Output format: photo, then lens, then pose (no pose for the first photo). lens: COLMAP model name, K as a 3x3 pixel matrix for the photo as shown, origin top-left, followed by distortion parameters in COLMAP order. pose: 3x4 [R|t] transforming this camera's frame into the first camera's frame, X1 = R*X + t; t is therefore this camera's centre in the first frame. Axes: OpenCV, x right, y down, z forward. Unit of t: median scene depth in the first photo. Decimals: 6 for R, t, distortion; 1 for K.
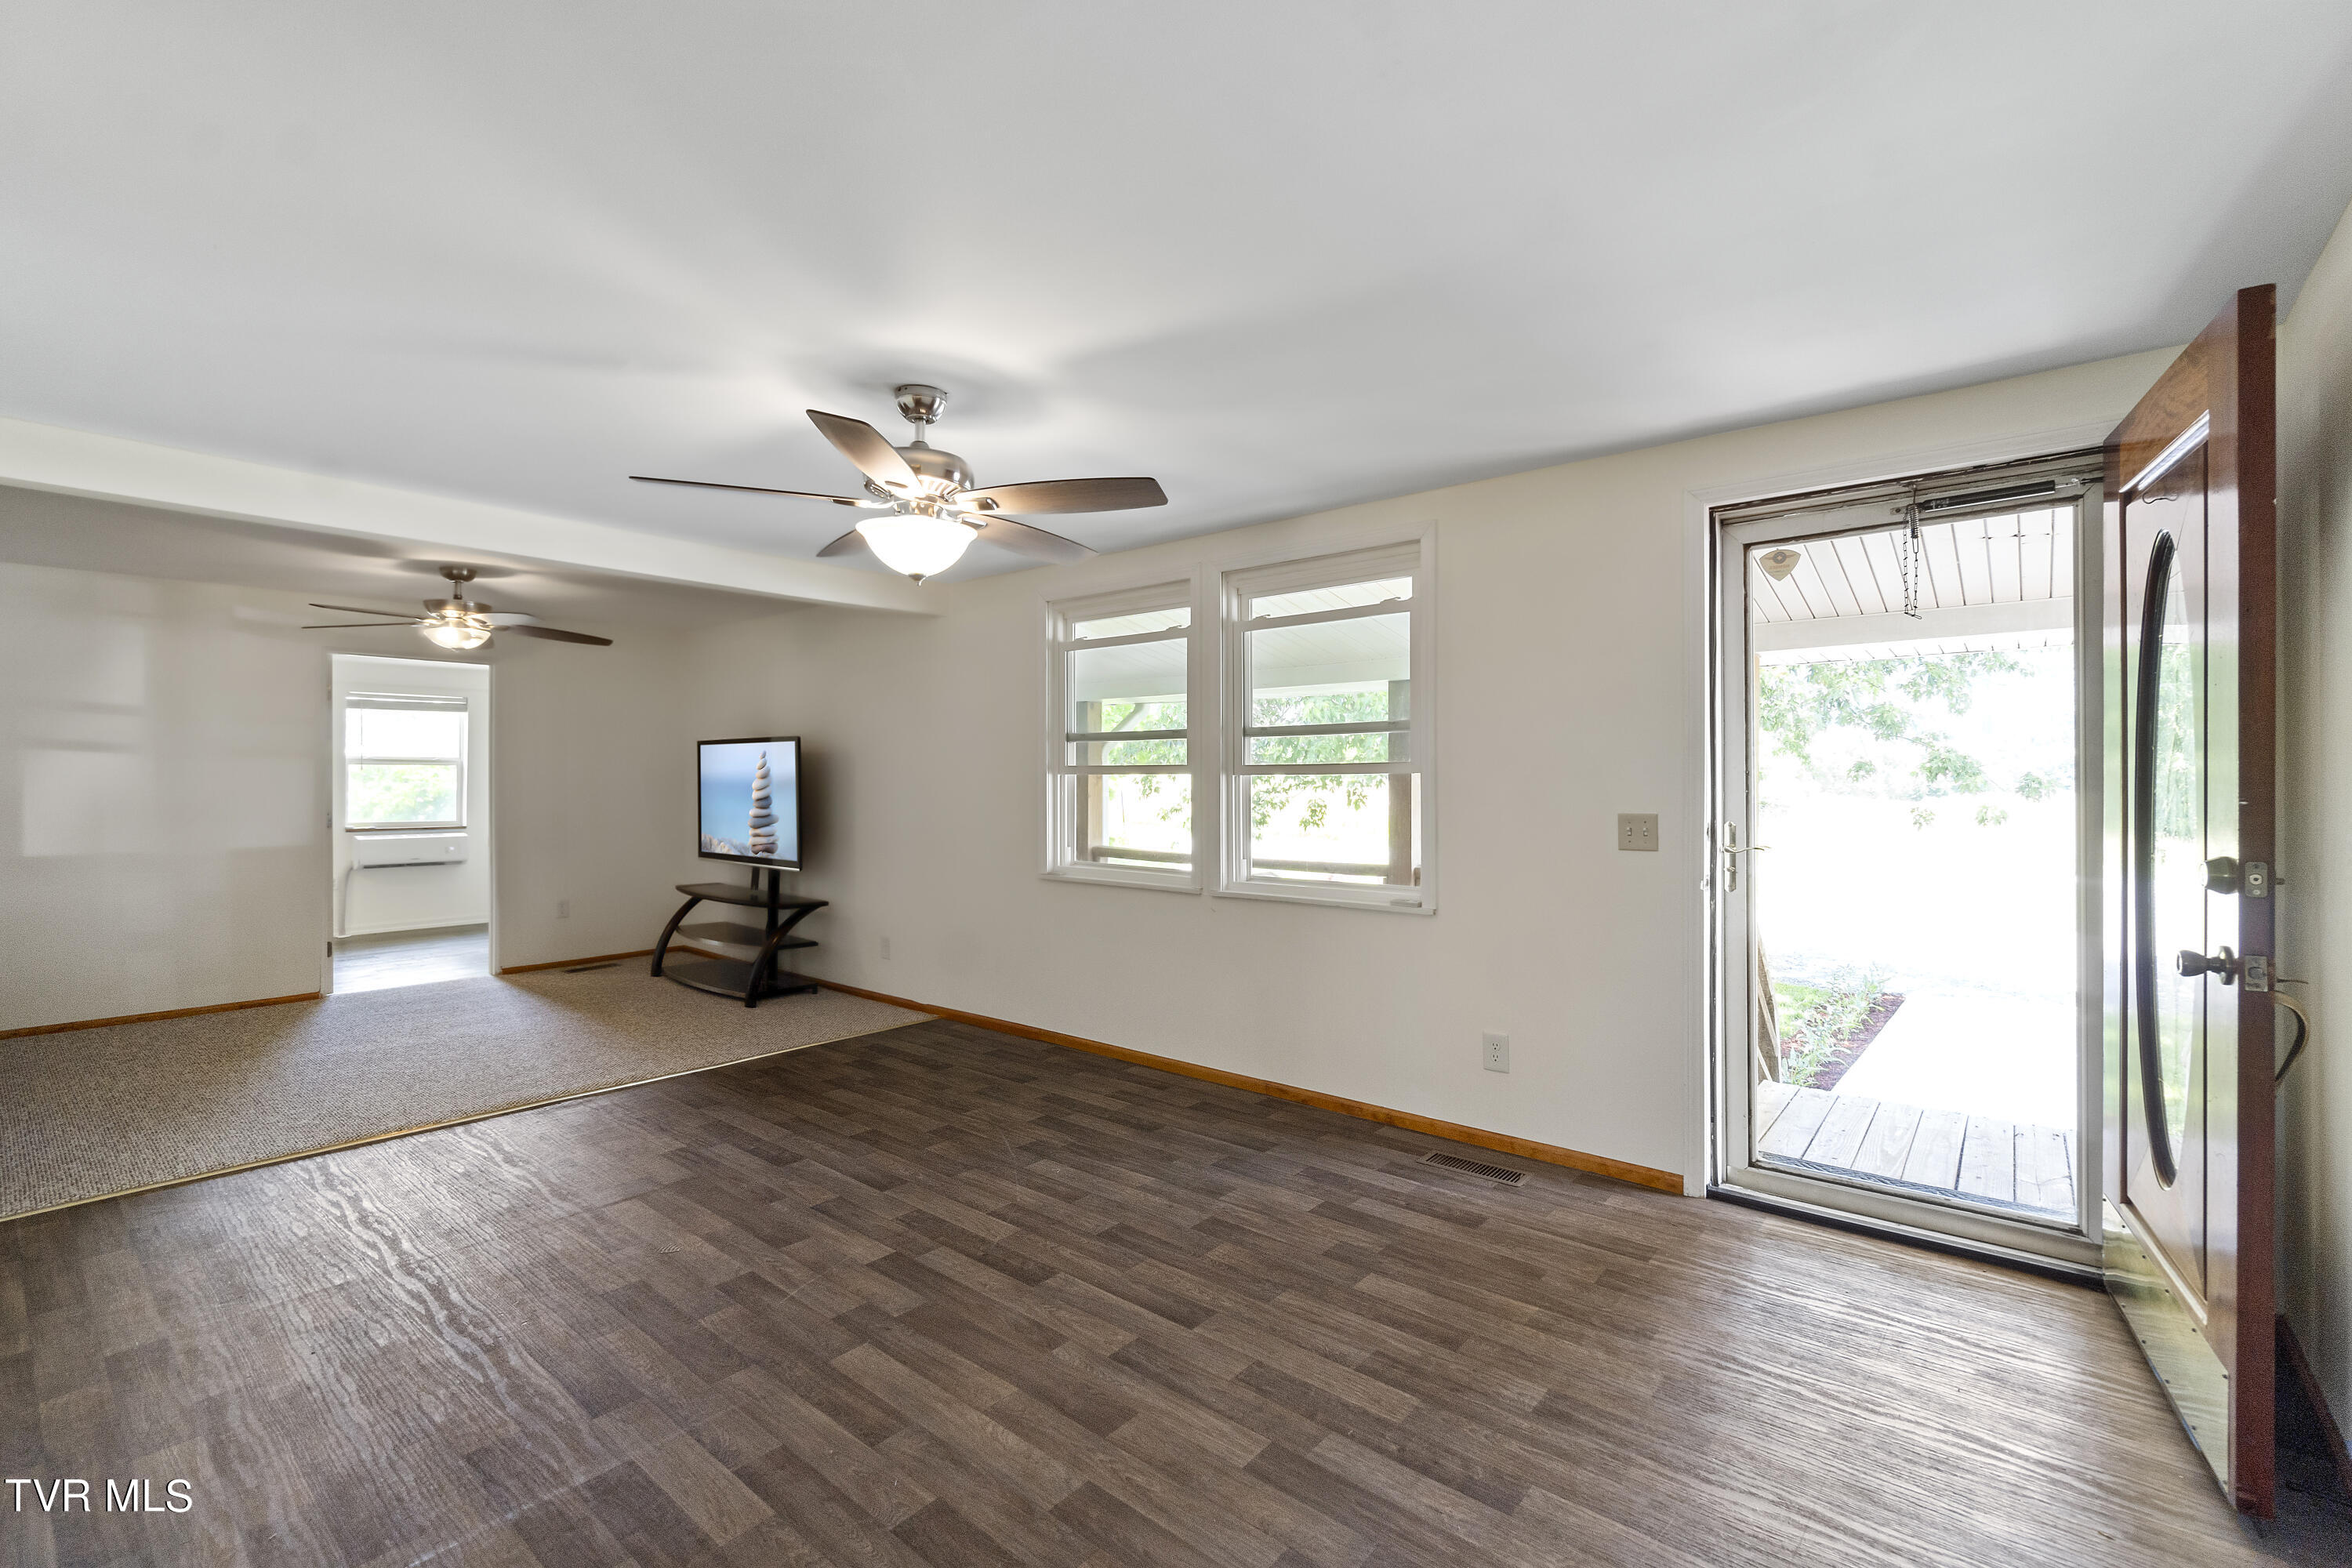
lens RADIAL K [[1019.4, 0, 1176.0], [0, 1019.4, 784.0], [0, 0, 1]] dist [-0.024020, 0.000269]
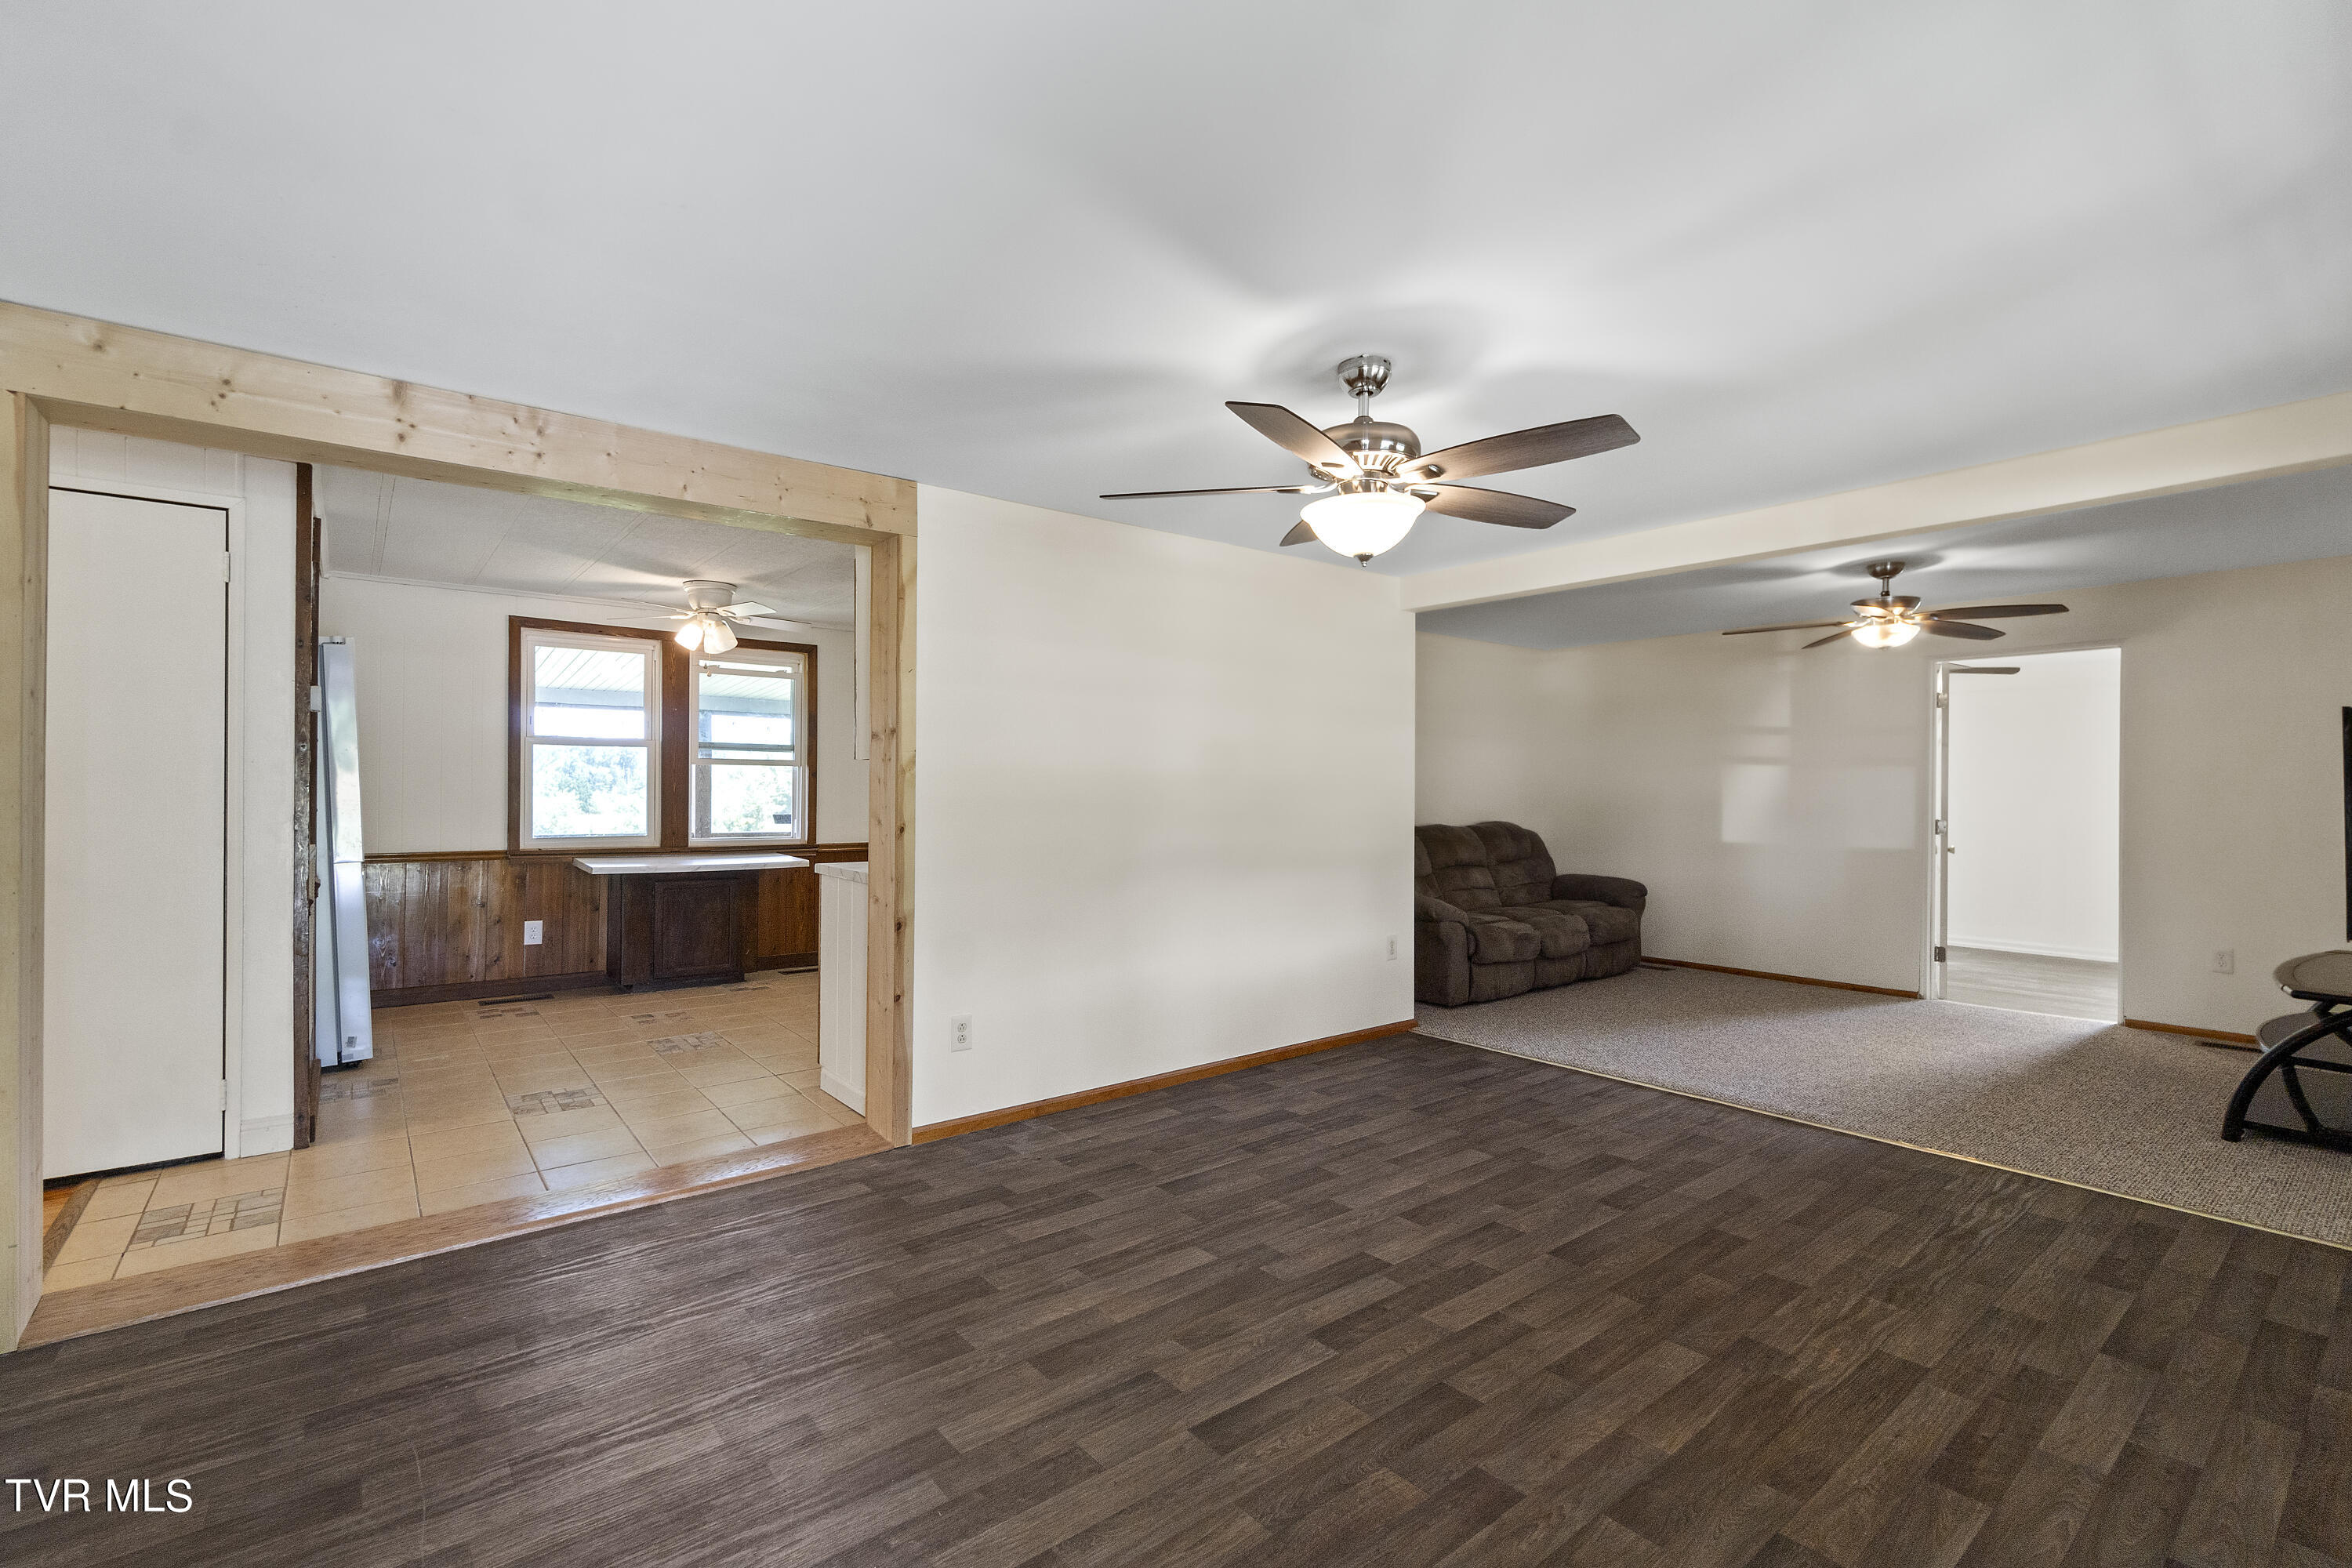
lens RADIAL K [[1037.5, 0, 1187.8], [0, 1037.5, 789.7], [0, 0, 1]] dist [-0.000910, 0.000171]
pose [[-0.190290, -0.000486, -0.981728, 0.662432], [-0.005835, 0.999983, 0.000636, 0.009335], [0.981711, 0.005849, -0.190290, 0.900765]]
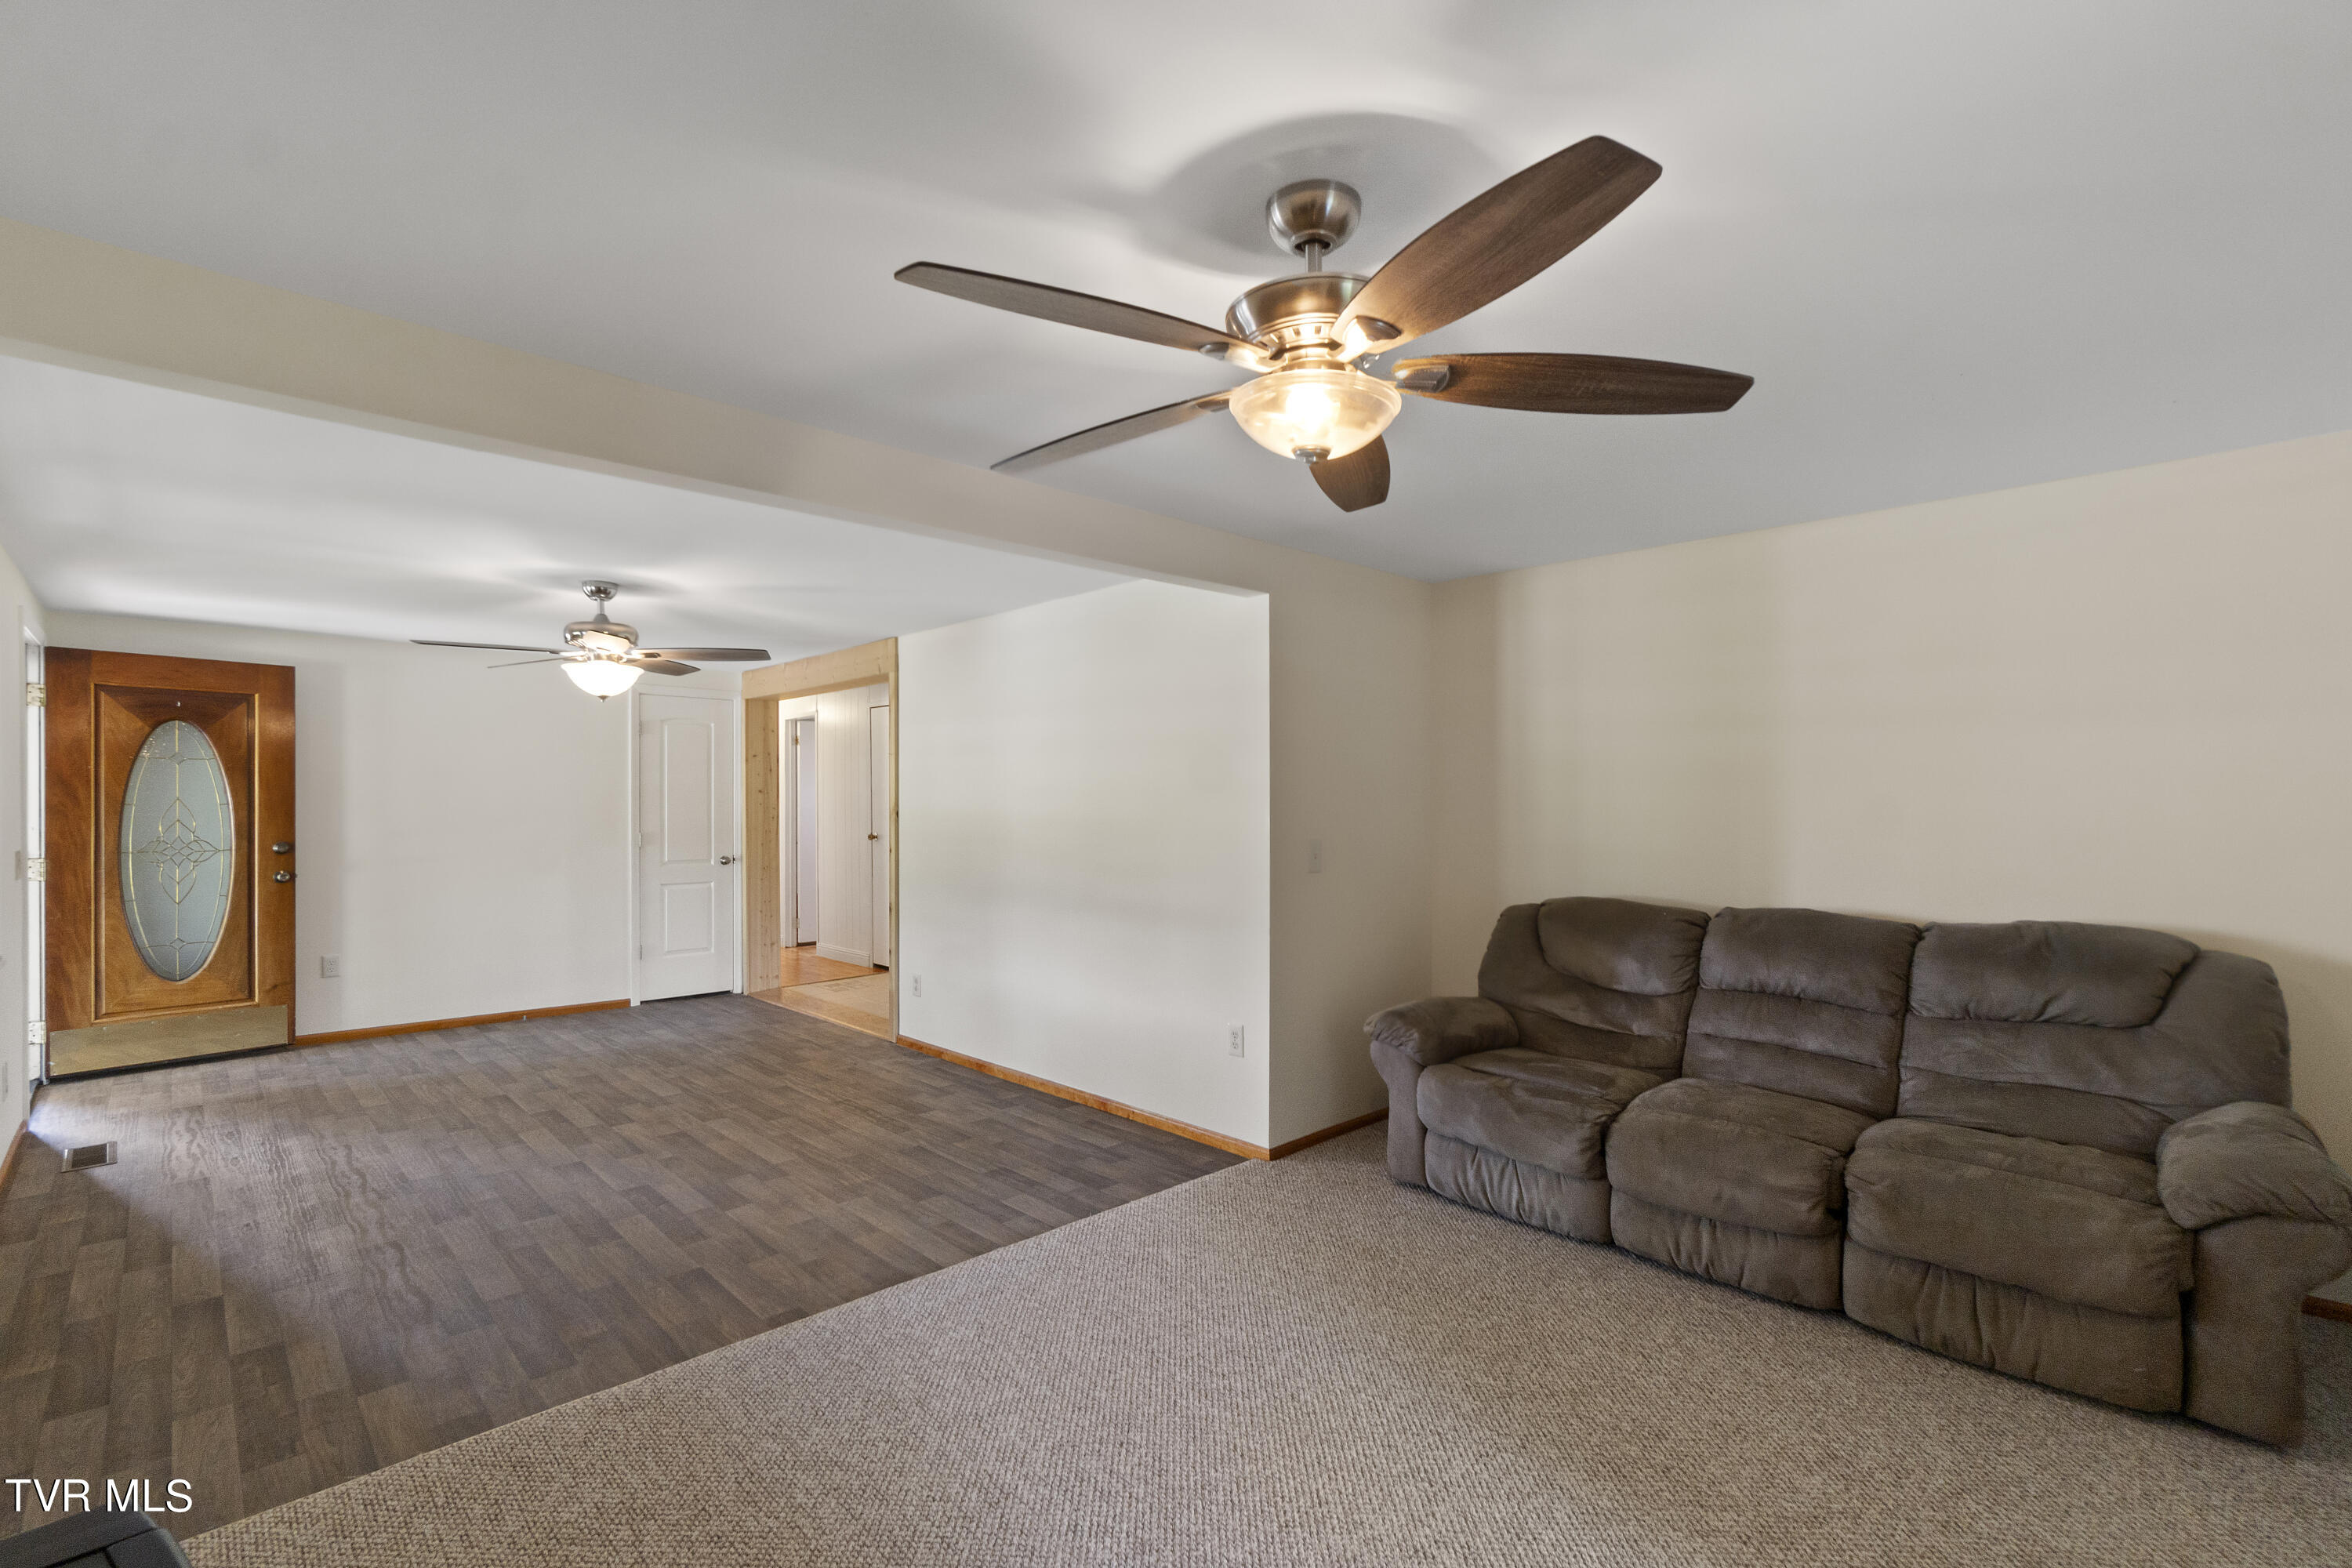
lens RADIAL K [[1043.5, 0, 1165.5], [0, 1043.5, 808.5], [0, 0, 1]] dist [-0.002051, -0.000205]
pose [[-0.994476, -0.003101, 0.104920, -1.175210], [-0.002139, 0.999955, 0.009282, -0.042768], [-0.104944, 0.009006, -0.994437, 2.274521]]
